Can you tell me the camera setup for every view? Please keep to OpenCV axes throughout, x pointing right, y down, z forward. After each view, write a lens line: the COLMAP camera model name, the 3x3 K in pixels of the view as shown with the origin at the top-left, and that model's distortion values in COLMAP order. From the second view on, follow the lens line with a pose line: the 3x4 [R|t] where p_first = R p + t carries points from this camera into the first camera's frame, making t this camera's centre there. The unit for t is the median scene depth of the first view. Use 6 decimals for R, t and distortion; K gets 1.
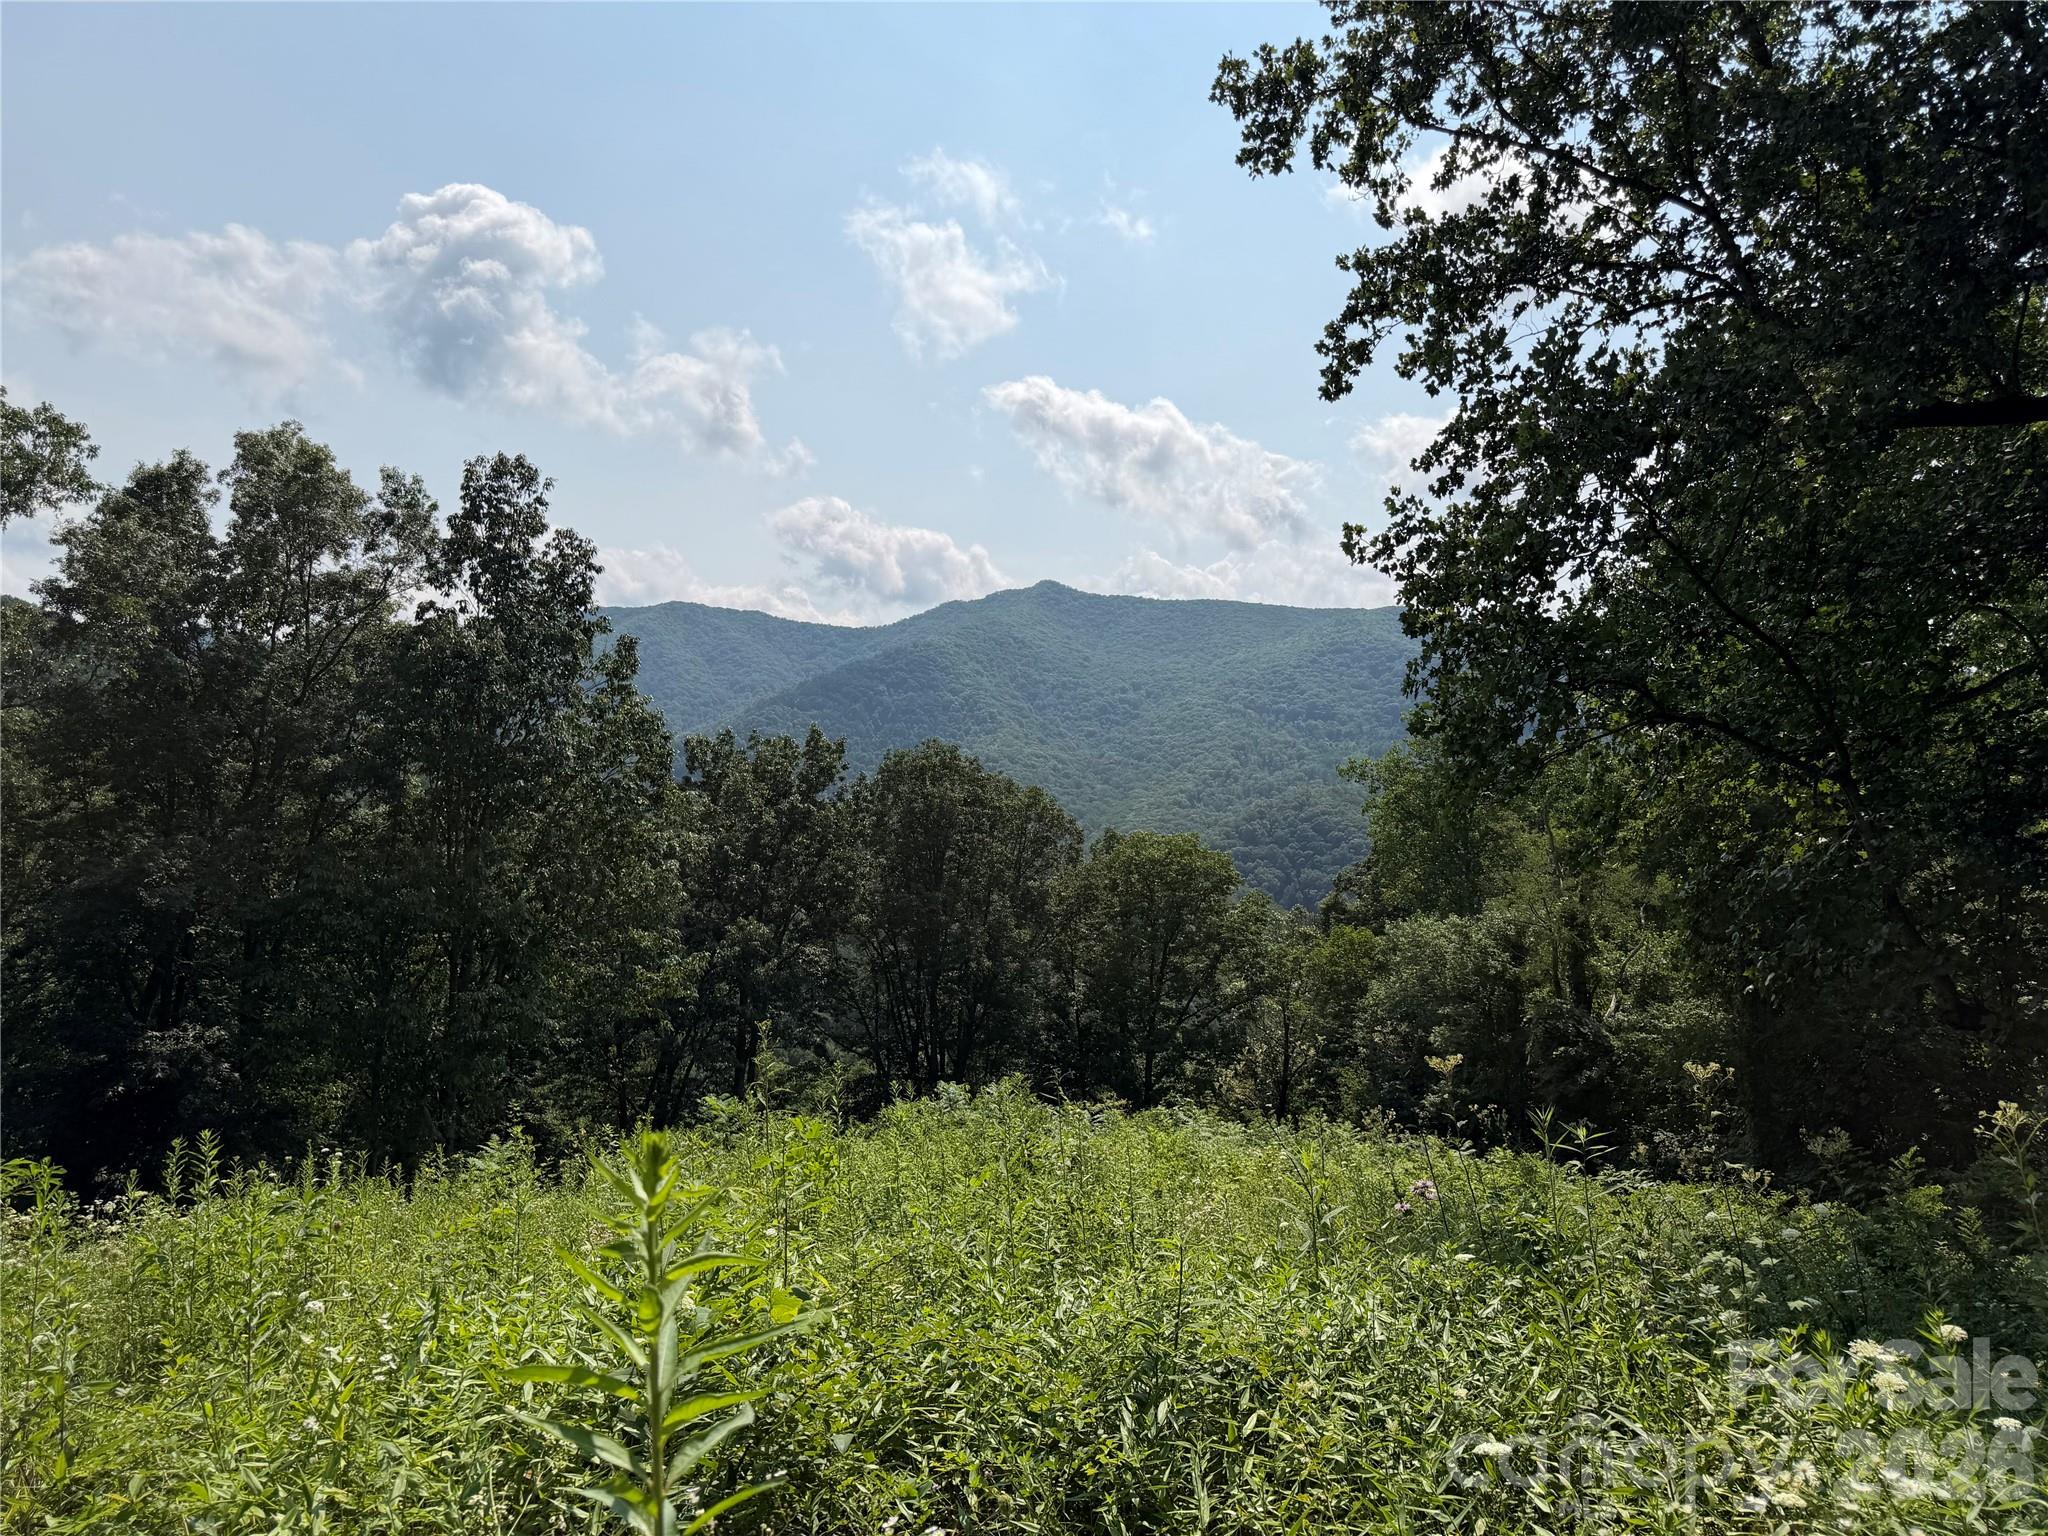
lens RADIAL K [[1392.7, 0, 1024.0], [0, 1392.7, 768.0], [0, 0, 1]] dist [-0.000171, -0.003546]
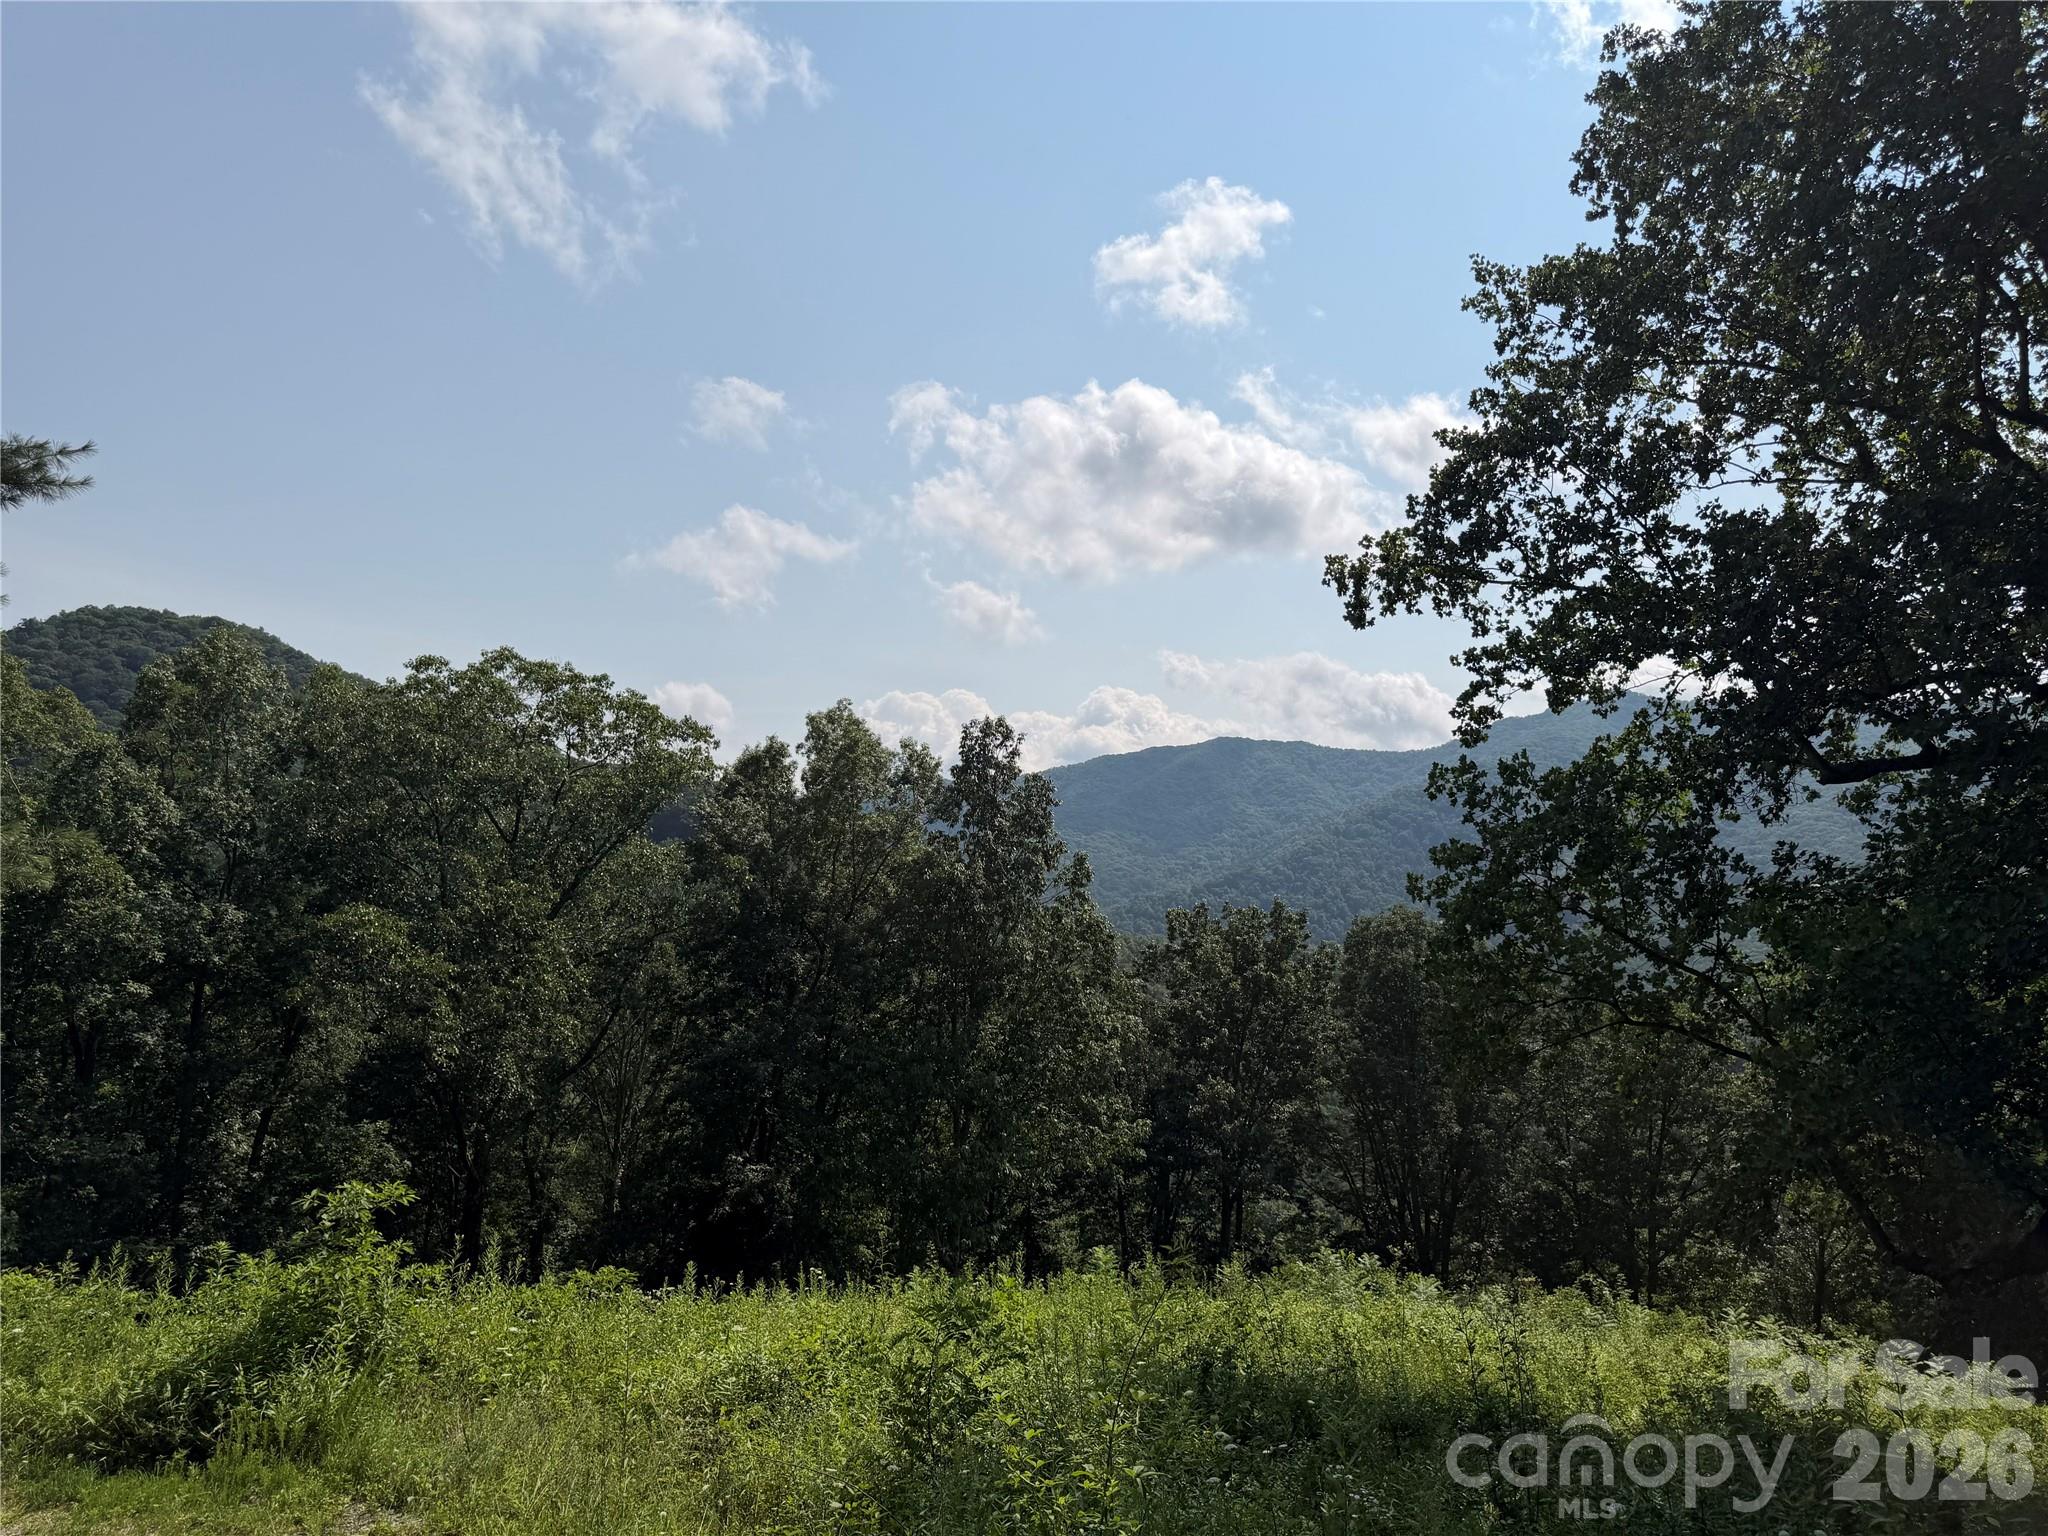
lens RADIAL K [[1453.3, 0, 1024.0], [0, 1453.3, 768.0], [0, 0, 1]] dist [0.158072, -0.000321]
pose [[0.923105, -0.056120, -0.380432, 0.173631], [0.025440, 0.996039, -0.085203, -0.062737], [0.383707, 0.068973, 0.920876, -0.235281]]
